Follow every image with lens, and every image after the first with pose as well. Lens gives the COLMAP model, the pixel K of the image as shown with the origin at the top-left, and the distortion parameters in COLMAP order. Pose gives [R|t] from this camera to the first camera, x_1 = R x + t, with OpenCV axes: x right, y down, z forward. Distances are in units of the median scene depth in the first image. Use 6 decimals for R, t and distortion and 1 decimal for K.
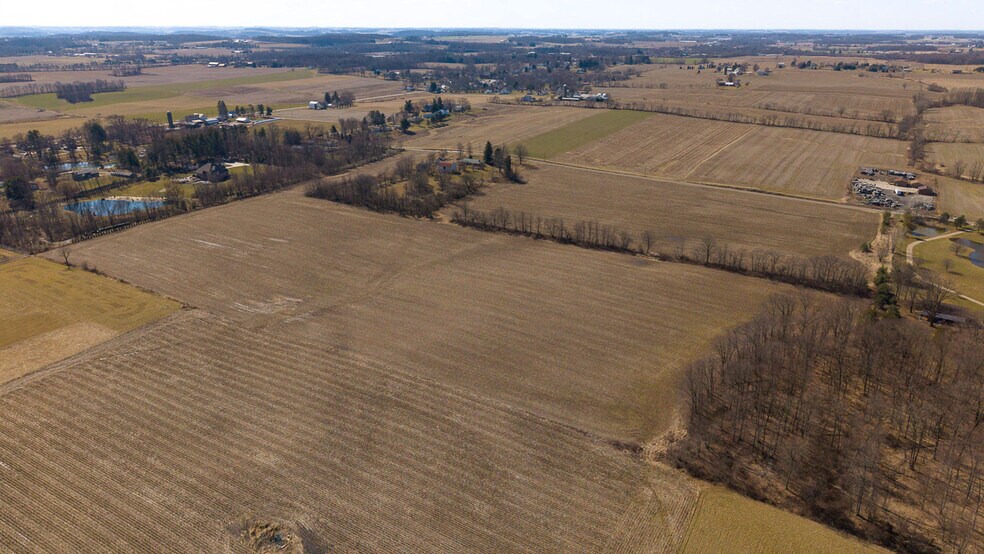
lens RADIAL K [[657.8, 0, 489.7], [0, 657.8, 280.4], [0, 0, 1]] dist [0.031511, -0.035695]
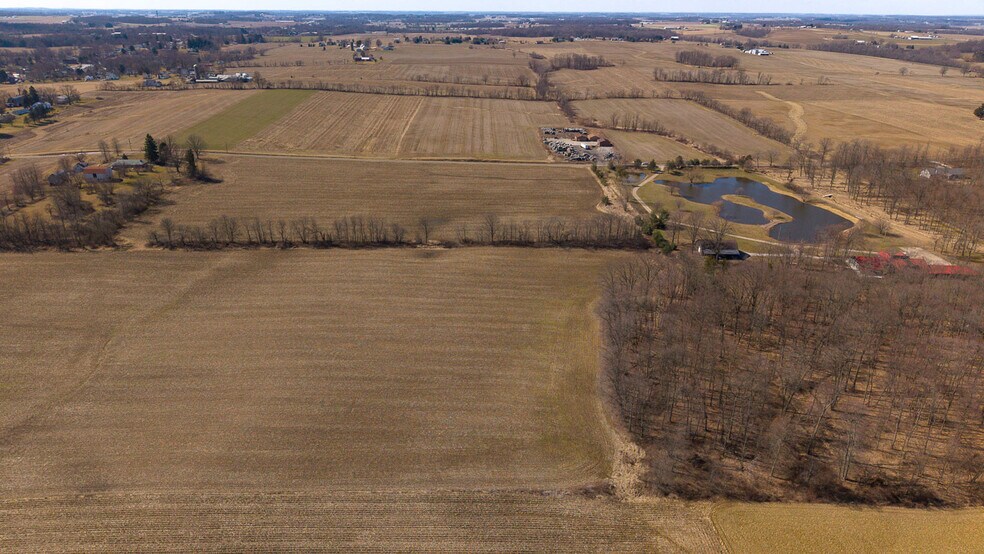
lens RADIAL K [[657.8, 0, 489.7], [0, 657.8, 280.4], [0, 0, 1]] dist [0.031511, -0.035695]
pose [[0.842316, -0.203807, 0.498965, -0.085984], [0.191861, 0.978491, 0.075789, -0.027007], [-0.503679, 0.031894, 0.863302, 0.138308]]
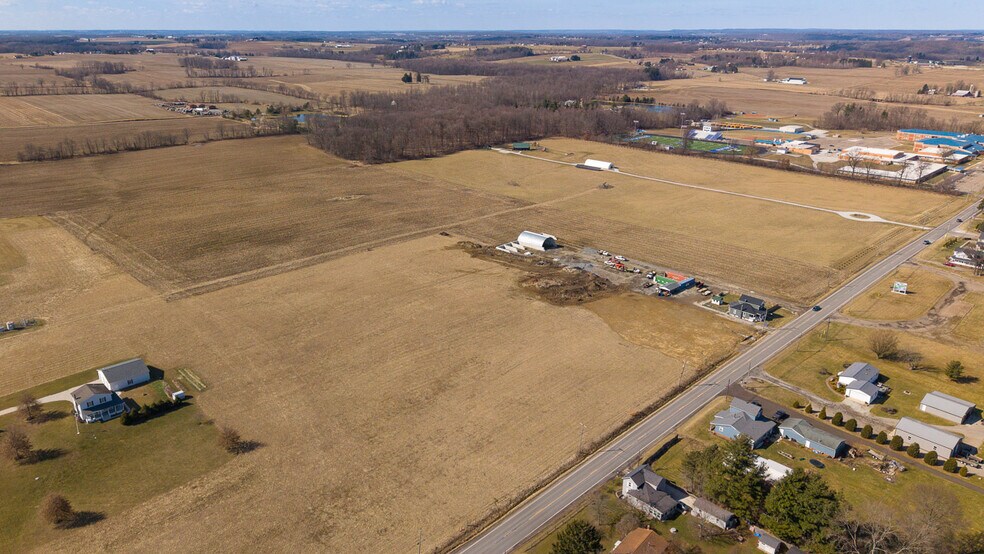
lens RADIAL K [[698.3, 0, 467.9], [0, 698.3, 276.2], [0, 0, 1]] dist [0.003318, -0.003893]
pose [[0.264416, -0.326670, 0.907398, -0.781714], [0.348356, 0.909712, 0.225992, 0.067399], [-0.899296, 0.256341, 0.354340, -0.070187]]
